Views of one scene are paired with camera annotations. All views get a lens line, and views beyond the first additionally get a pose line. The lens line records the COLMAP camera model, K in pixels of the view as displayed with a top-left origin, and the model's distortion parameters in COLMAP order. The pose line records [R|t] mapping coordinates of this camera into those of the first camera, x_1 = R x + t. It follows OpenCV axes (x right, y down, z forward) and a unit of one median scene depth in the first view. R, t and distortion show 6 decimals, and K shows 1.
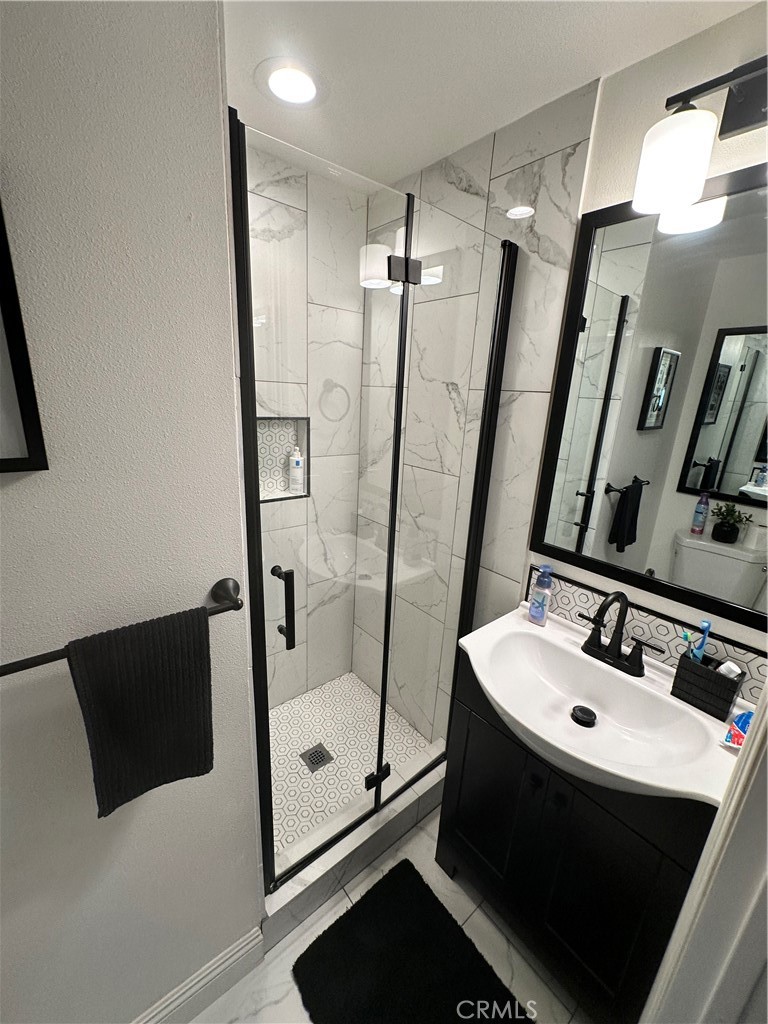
lens RADIAL K [[407.3, 0, 382.1], [0, 407.3, 512.5], [0, 0, 1]] dist [-0.003046, 0.000847]
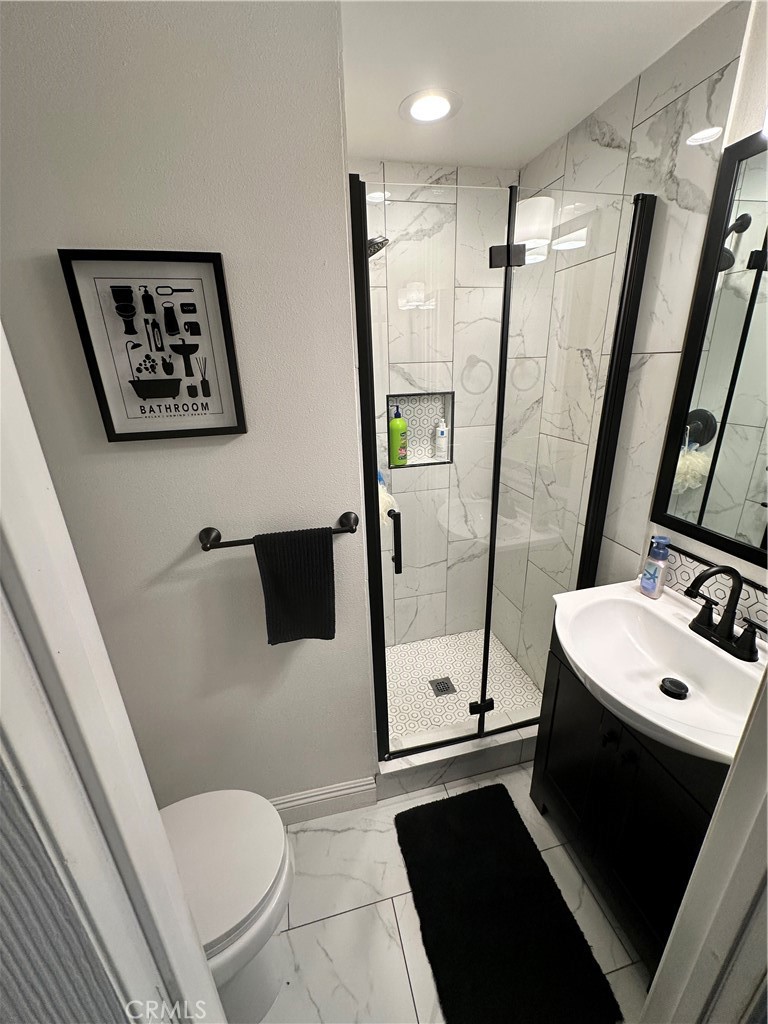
lens RADIAL K [[407.3, 0, 383.9], [0, 407.3, 512.2], [0, 0, 1]] dist [-0.003046, 0.000847]
pose [[0.897099, 0.076008, -0.435243, 0.218858], [-0.049466, 0.996177, 0.072009, 0.034817], [0.439052, -0.043069, 0.897429, -0.142421]]
